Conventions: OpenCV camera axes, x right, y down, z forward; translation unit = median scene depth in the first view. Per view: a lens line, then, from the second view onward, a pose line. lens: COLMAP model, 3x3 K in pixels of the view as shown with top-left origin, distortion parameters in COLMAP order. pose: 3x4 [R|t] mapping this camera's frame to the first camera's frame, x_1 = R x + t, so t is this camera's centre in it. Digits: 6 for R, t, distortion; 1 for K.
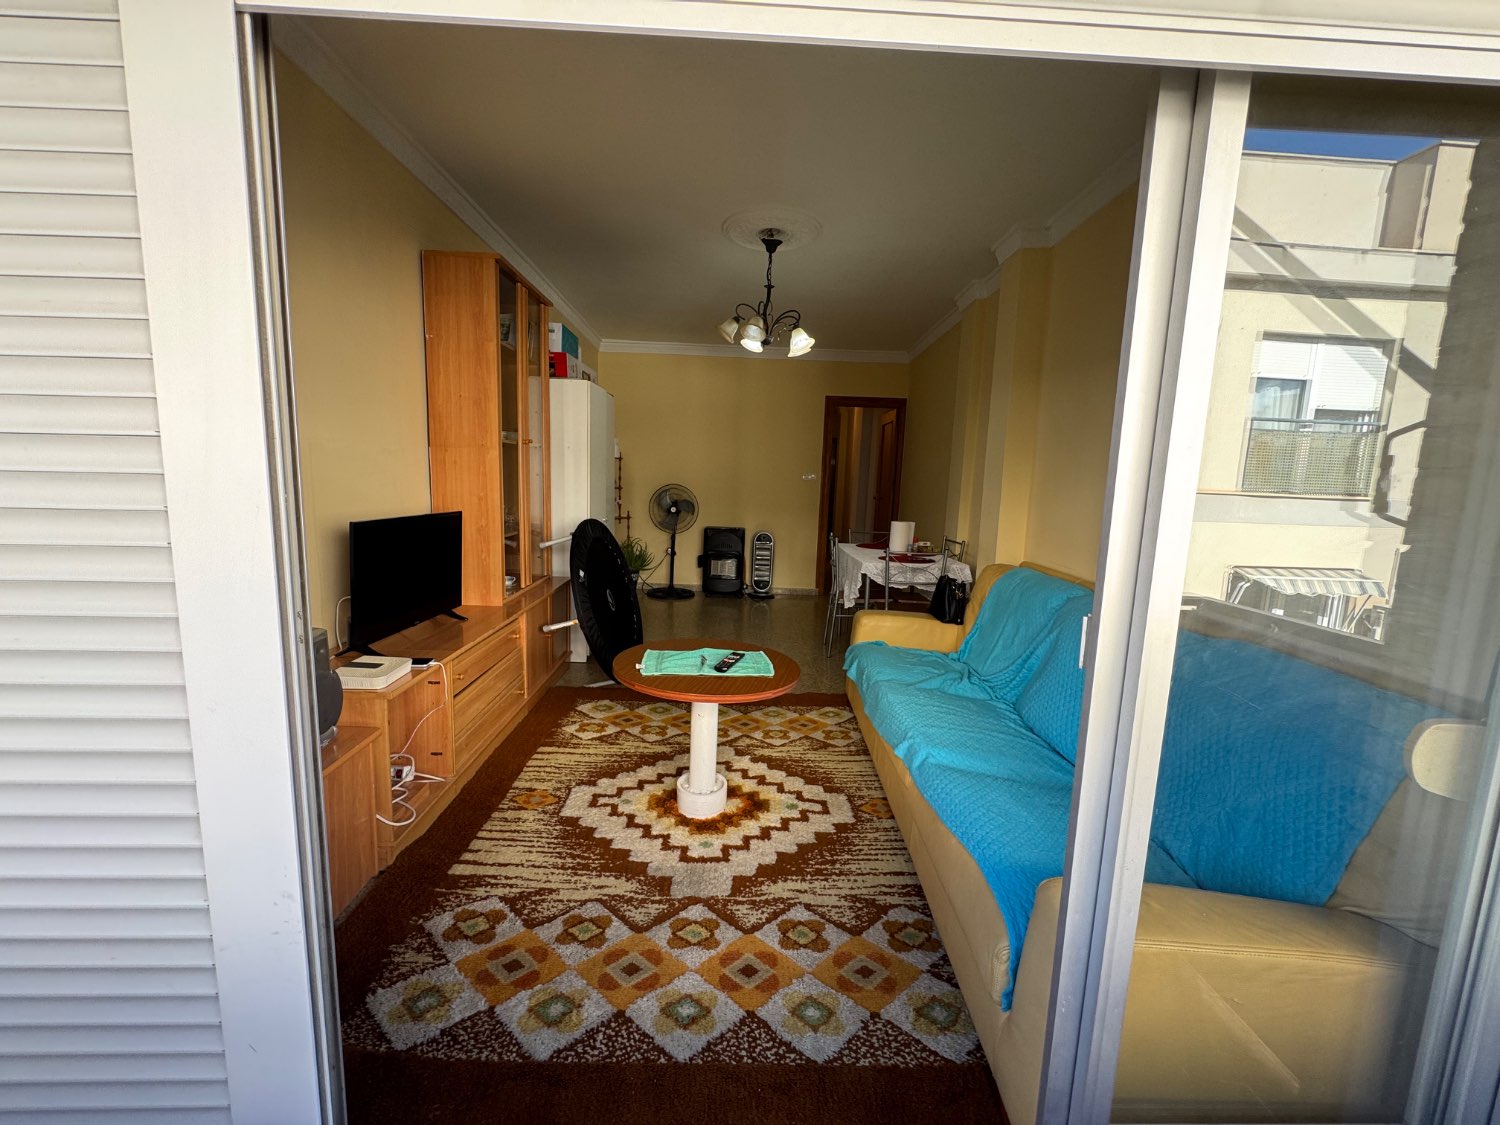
lens RADIAL K [[597.9, 0, 748.3], [0, 597.9, 562.1], [0, 0, 1]] dist [-0.003836, 0.000414]
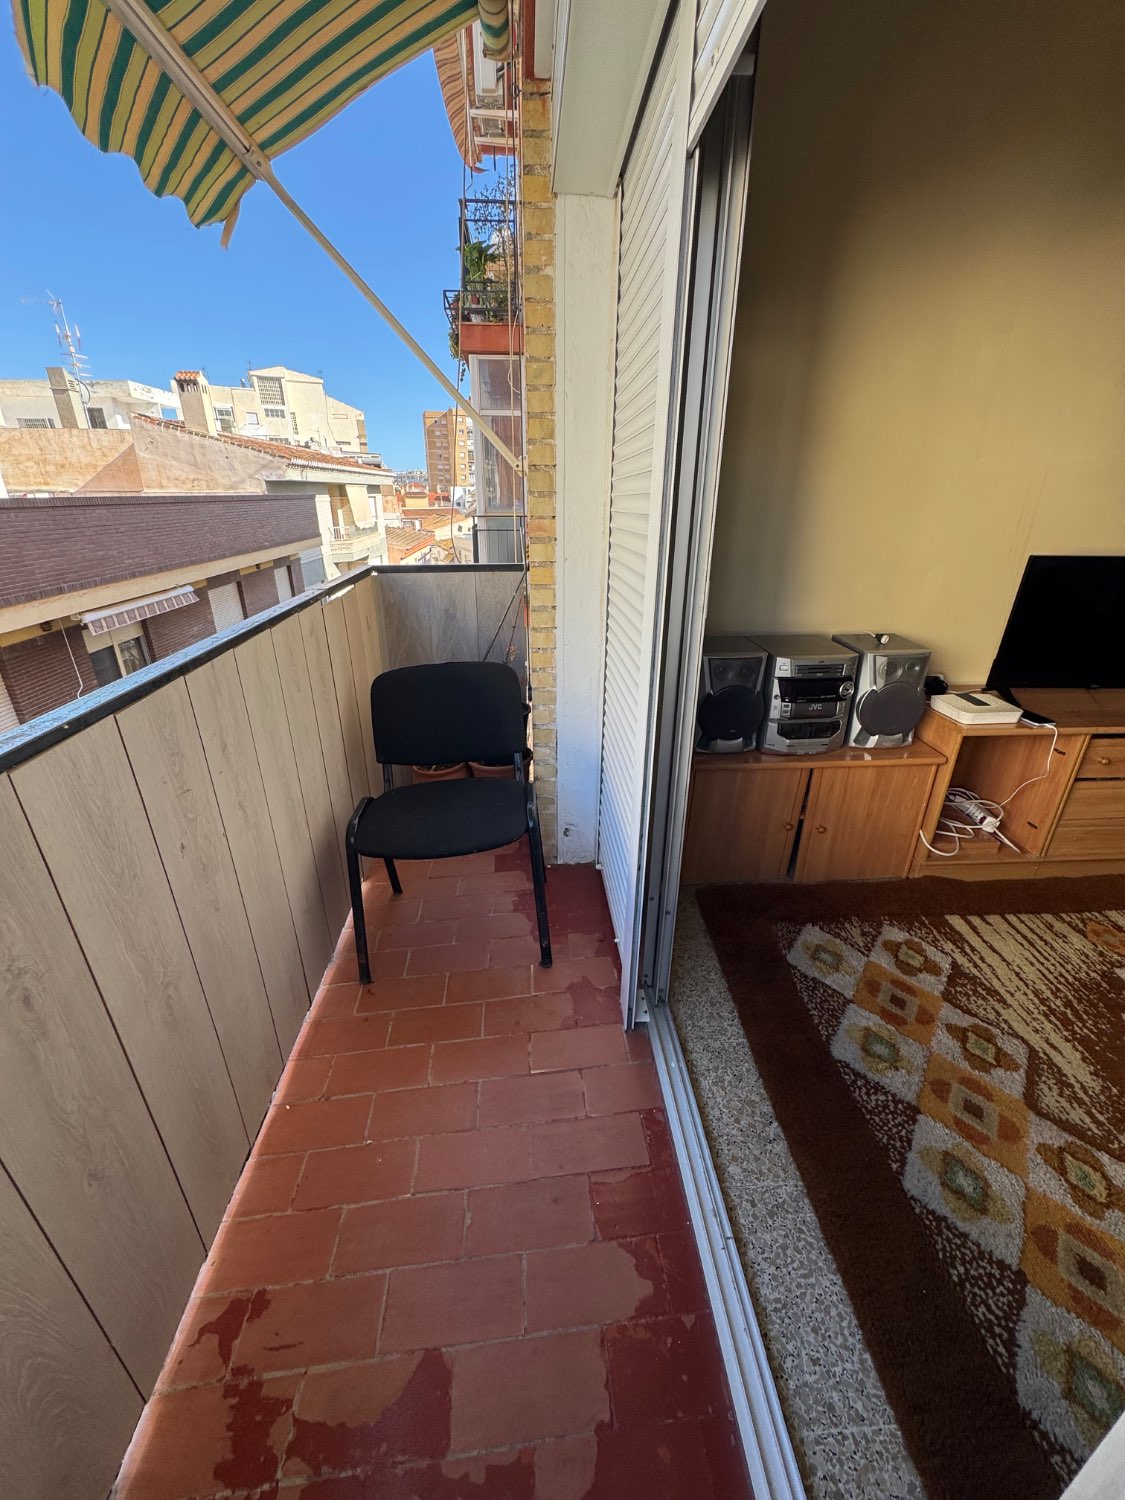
lens RADIAL K [[597.9, 0, 561.8], [0, 597.9, 746.5], [0, 0, 1]] dist [-0.003836, 0.000414]
pose [[0.031128, 0.358978, -0.932827, 0.296412], [-0.143601, 0.925203, 0.351252, -0.011341], [0.989146, 0.123021, 0.080349, 0.211127]]
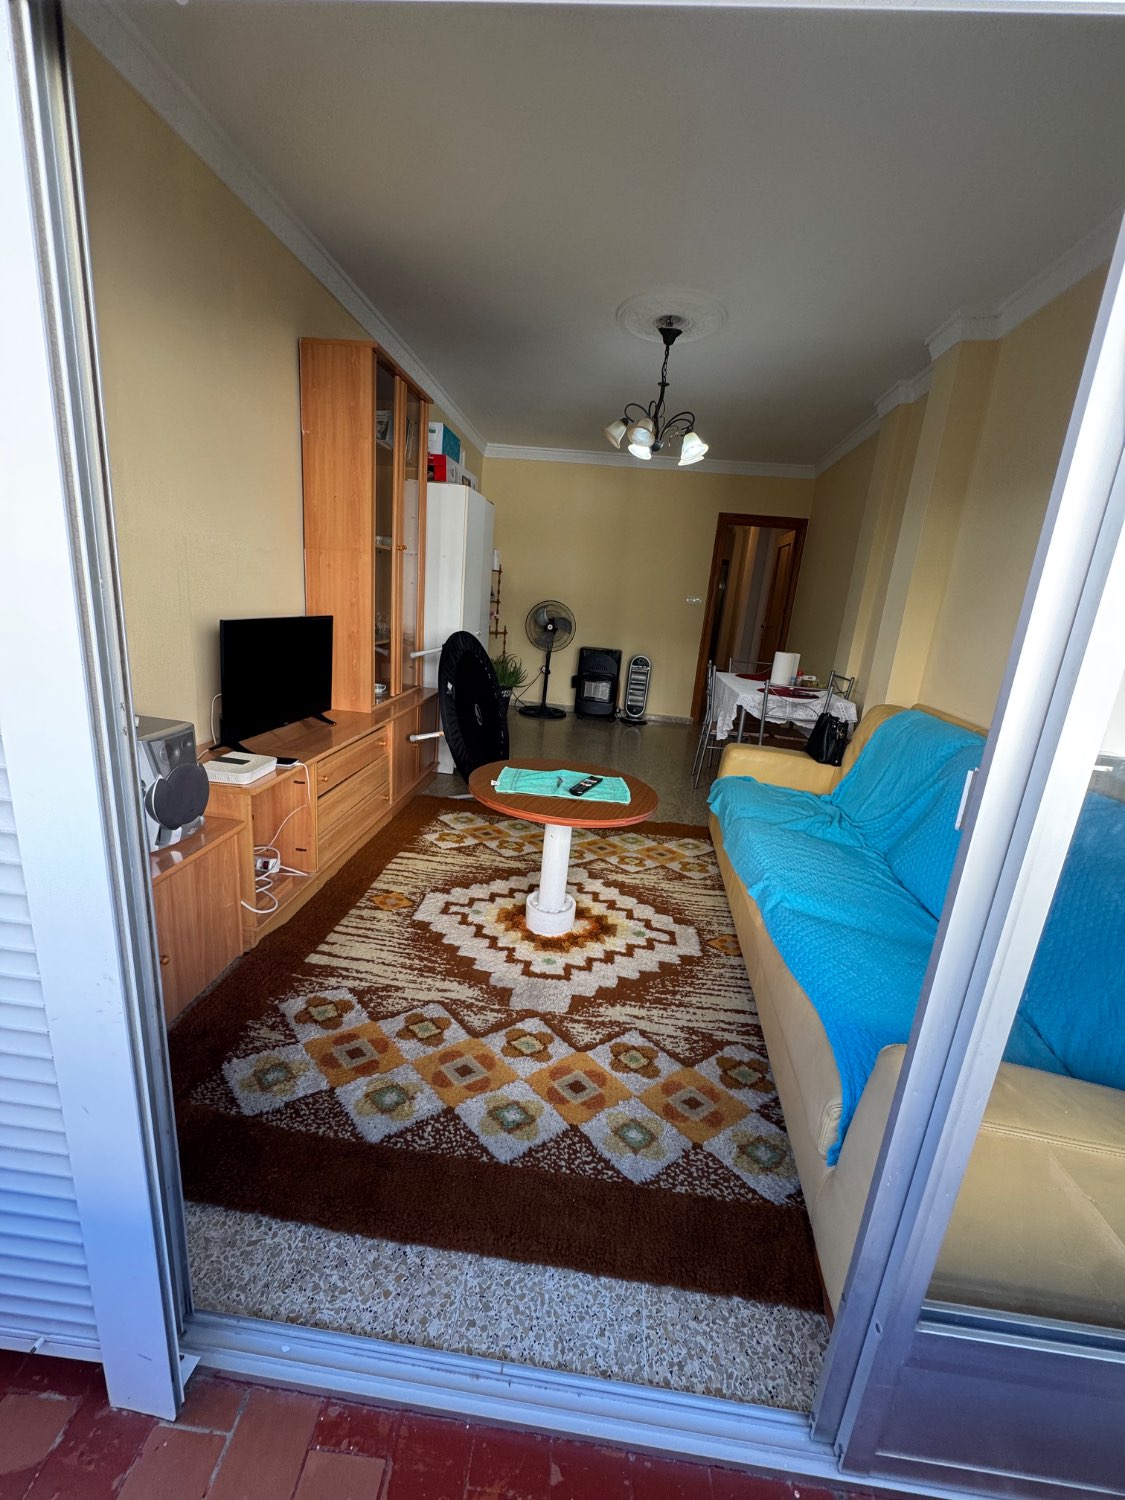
lens RADIAL K [[597.9, 0, 562.2], [0, 597.9, 748.8], [0, 0, 1]] dist [-0.003836, 0.000414]
pose [[0.992012, 0.074910, -0.101488, 0.026995], [-0.063543, 0.991794, 0.110939, 0.000851], [0.108966, -0.103604, 0.988632, 0.036961]]
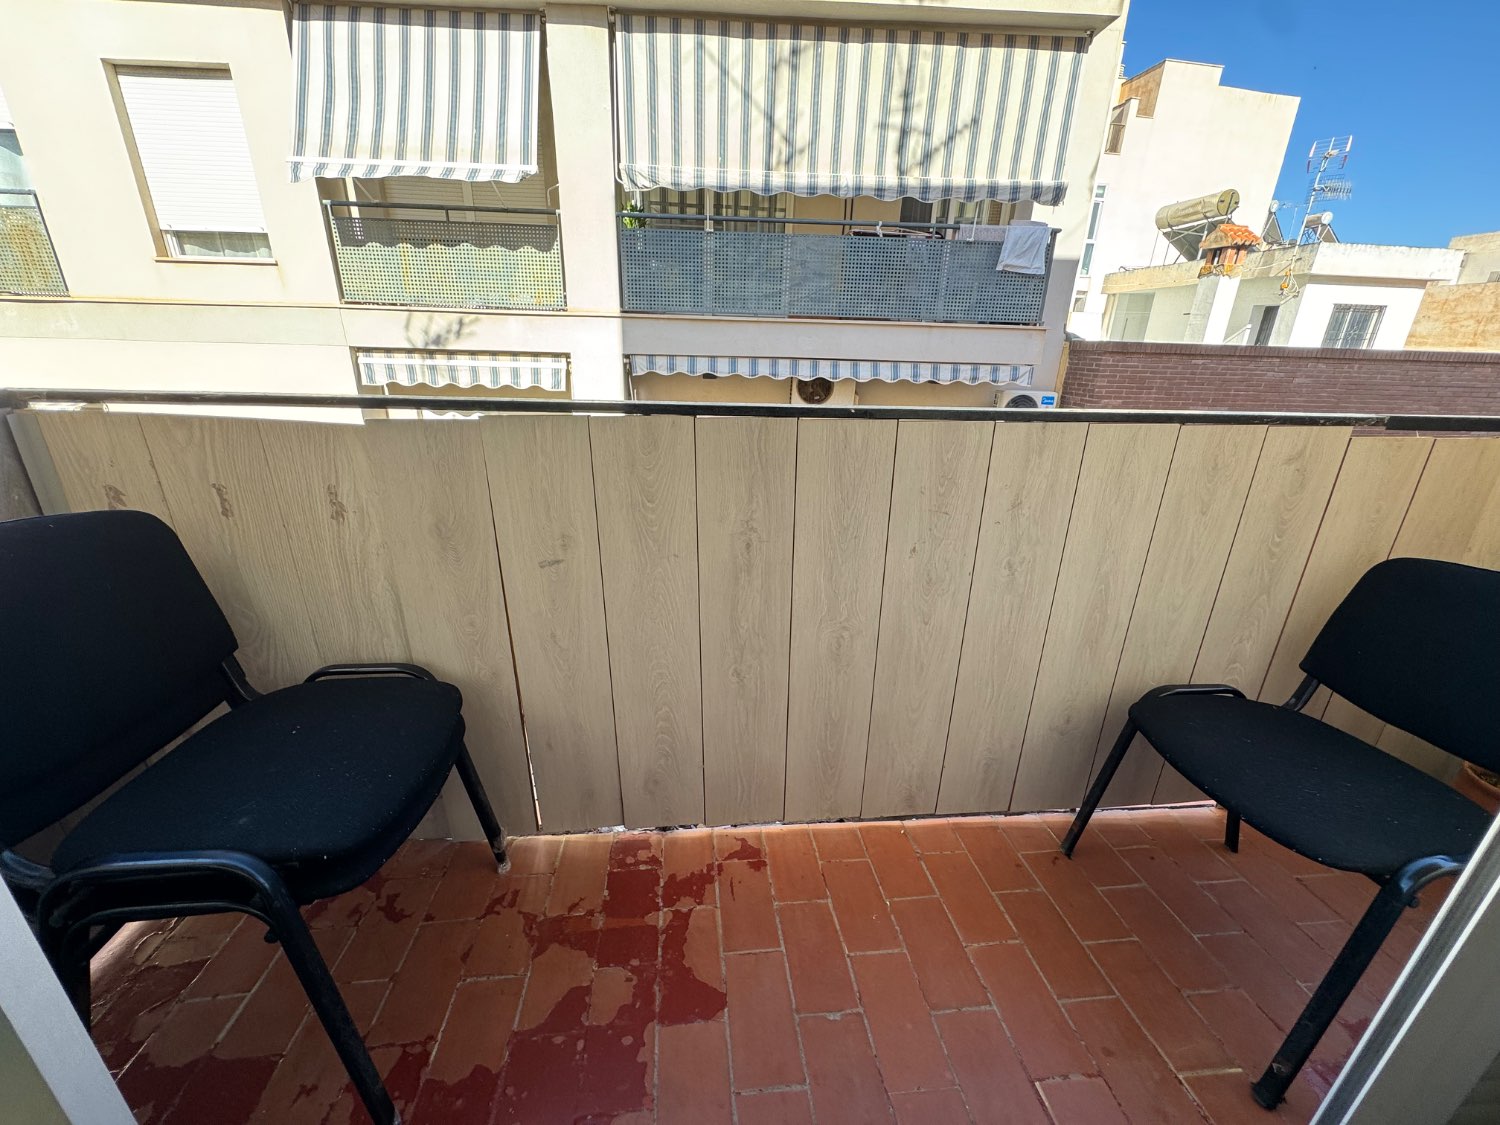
lens RADIAL K [[597.9, 0, 755.8], [0, 597.9, 565.2], [0, 0, 1]] dist [-0.003836, 0.000414]
pose [[-0.995604, -0.038882, -0.085206, 0.057773], [-0.075429, 0.872156, 0.483378, 0.019494], [0.055518, 0.487680, -0.871255, 0.481547]]
